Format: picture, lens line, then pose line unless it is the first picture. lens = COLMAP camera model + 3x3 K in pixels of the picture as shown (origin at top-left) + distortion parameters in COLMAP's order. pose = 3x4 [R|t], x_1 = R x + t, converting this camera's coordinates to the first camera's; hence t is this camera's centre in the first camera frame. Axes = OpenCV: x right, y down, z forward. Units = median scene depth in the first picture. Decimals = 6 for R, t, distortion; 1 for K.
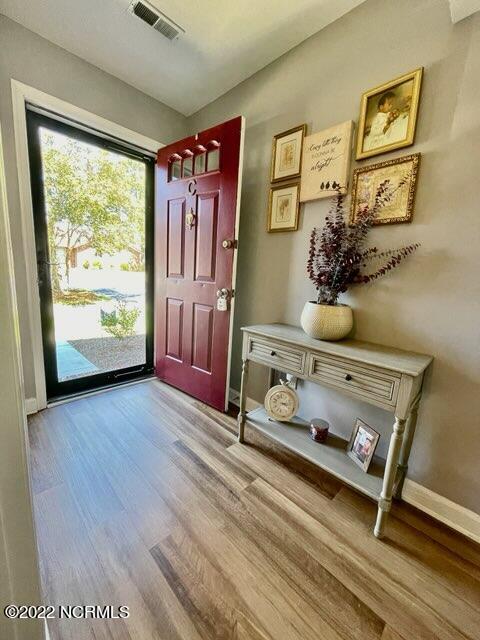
lens RADIAL K [[259.4, 0, 241.2], [0, 259.4, 318.9], [0, 0, 1]] dist [0.001093, 0.000226]
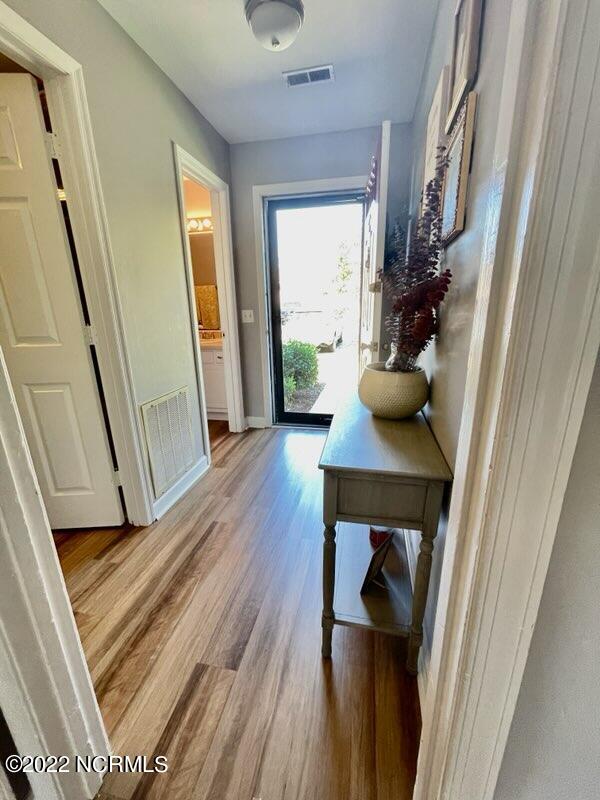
lens RADIAL K [[324.3, 0, 301.5], [0, 324.3, 398.6], [0, 0, 1]] dist [0.001093, 0.000226]
pose [[0.534989, 0.167895, -0.828009, 0.970574], [-0.099861, 0.985751, 0.135359, -0.065152], [0.838937, 0.010270, 0.544132, 0.305664]]
